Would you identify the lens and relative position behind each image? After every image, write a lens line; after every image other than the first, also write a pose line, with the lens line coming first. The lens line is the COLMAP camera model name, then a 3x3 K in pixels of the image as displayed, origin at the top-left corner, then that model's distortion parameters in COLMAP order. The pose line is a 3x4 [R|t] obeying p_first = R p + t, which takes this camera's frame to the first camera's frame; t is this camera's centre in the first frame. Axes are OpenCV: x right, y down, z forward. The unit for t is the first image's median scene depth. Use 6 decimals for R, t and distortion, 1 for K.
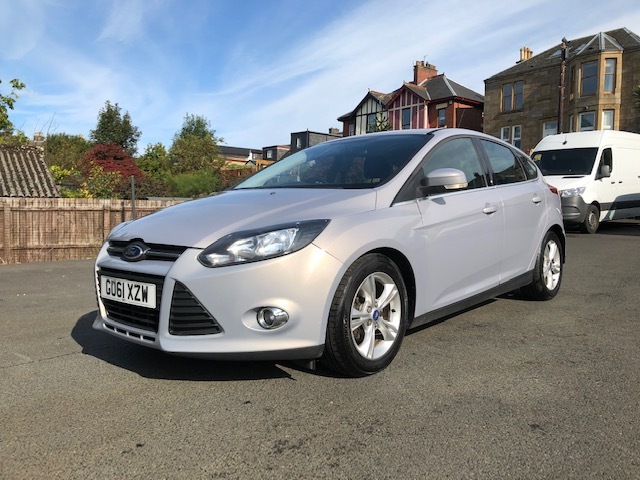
lens RADIAL K [[520.9, 0, 327.5], [0, 520.9, 241.6], [0, 0, 1]] dist [0.001090, 0.007673]
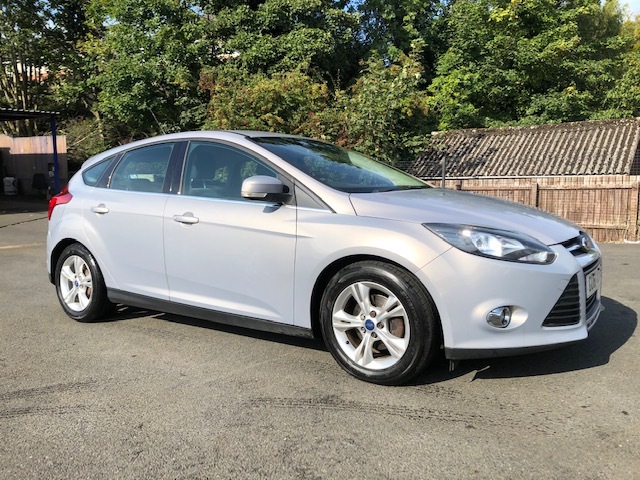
lens RADIAL K [[521.0, 0, 320.0], [0, 521.0, 240.0], [0, 0, 1]] dist [0.000073, -0.007629]
pose [[0.220896, 0.092070, -0.970942, 0.094476], [-0.030350, 0.995701, 0.087513, -0.010047], [0.974825, 0.010137, 0.222740, 0.087590]]
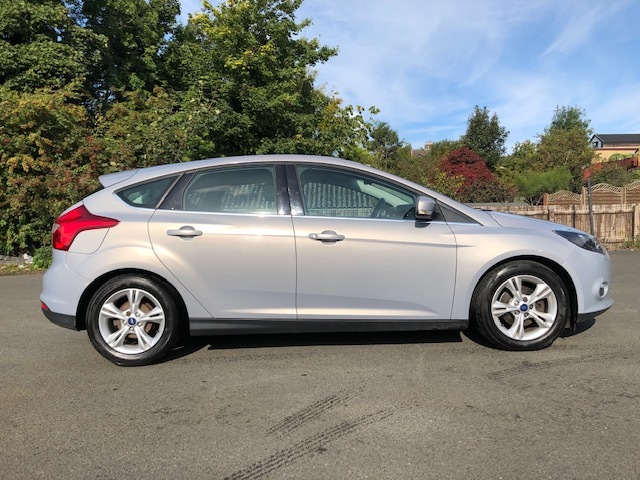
lens RADIAL K [[521.0, 0, 320.0], [0, 521.0, 240.0], [0, 0, 1]] dist [0.000073, -0.007629]
pose [[0.747178, 0.015174, -0.664451, 0.062644], [-0.013923, 0.999877, 0.007177, -0.004990], [0.664478, 0.003889, 0.747297, 0.011792]]
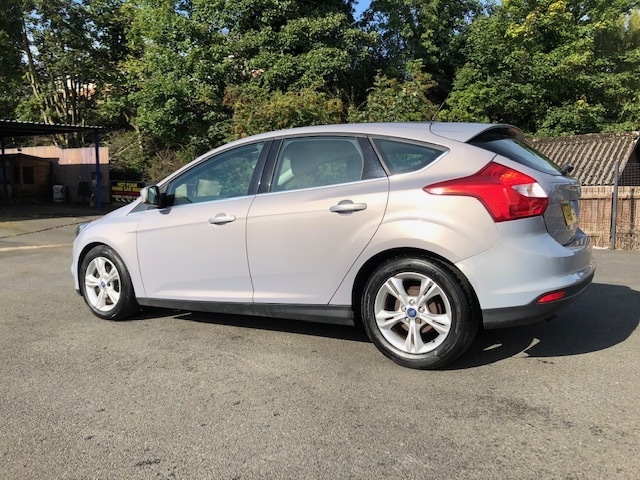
lens RADIAL K [[521.0, 0, 320.0], [0, 521.0, 240.0], [0, 0, 1]] dist [0.000073, -0.007629]
pose [[0.144173, 0.076434, -0.986596, 0.124796], [-0.038266, 0.996697, 0.071624, -0.009947], [0.988812, 0.027427, 0.146622, 0.104613]]
